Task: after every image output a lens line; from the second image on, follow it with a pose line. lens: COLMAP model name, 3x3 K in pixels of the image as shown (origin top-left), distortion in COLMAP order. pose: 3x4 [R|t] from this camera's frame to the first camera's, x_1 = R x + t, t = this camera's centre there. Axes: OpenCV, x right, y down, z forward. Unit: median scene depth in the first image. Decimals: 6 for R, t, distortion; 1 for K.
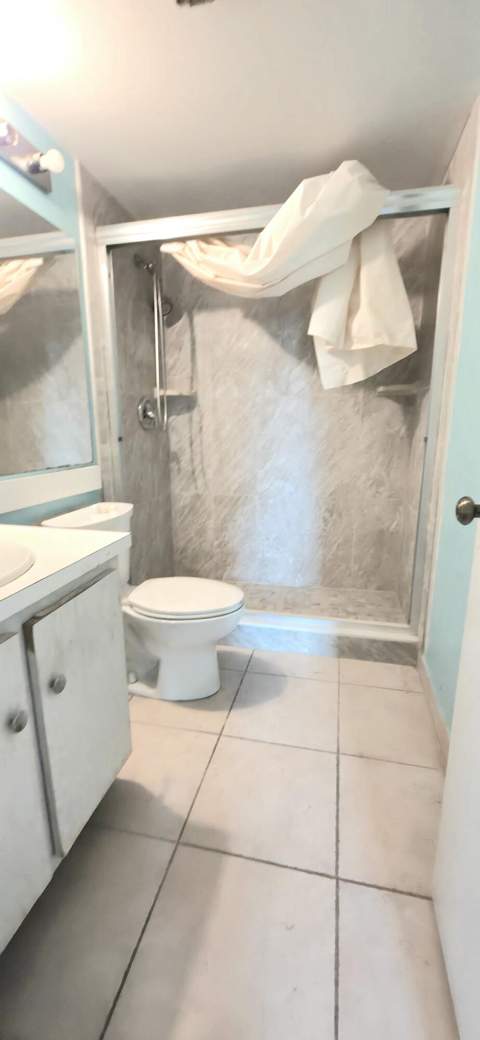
lens RADIAL K [[418.1, 0, 240.6], [0, 418.1, 521.1], [0, 0, 1]] dist [-0.010495, 0.000481]
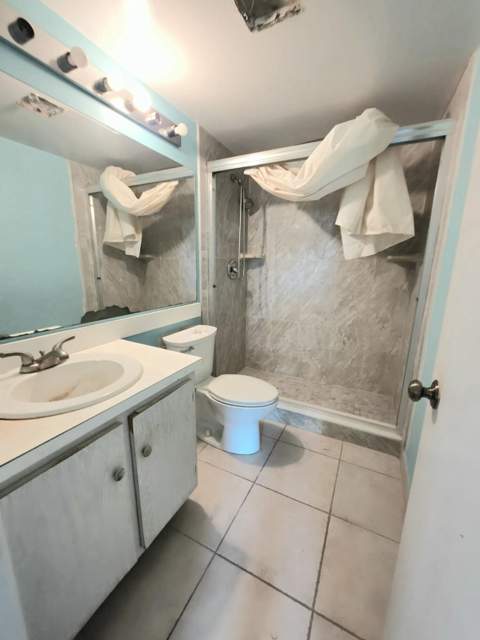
lens RADIAL K [[257.6, 0, 240.3], [0, 257.6, 320.5], [0, 0, 1]] dist [-0.008393, 0.000804]
pose [[0.971494, 0.069718, -0.226580, 0.065188], [-0.070792, 0.997485, 0.003391, -0.084026], [0.226247, 0.012746, 0.973987, 0.027012]]
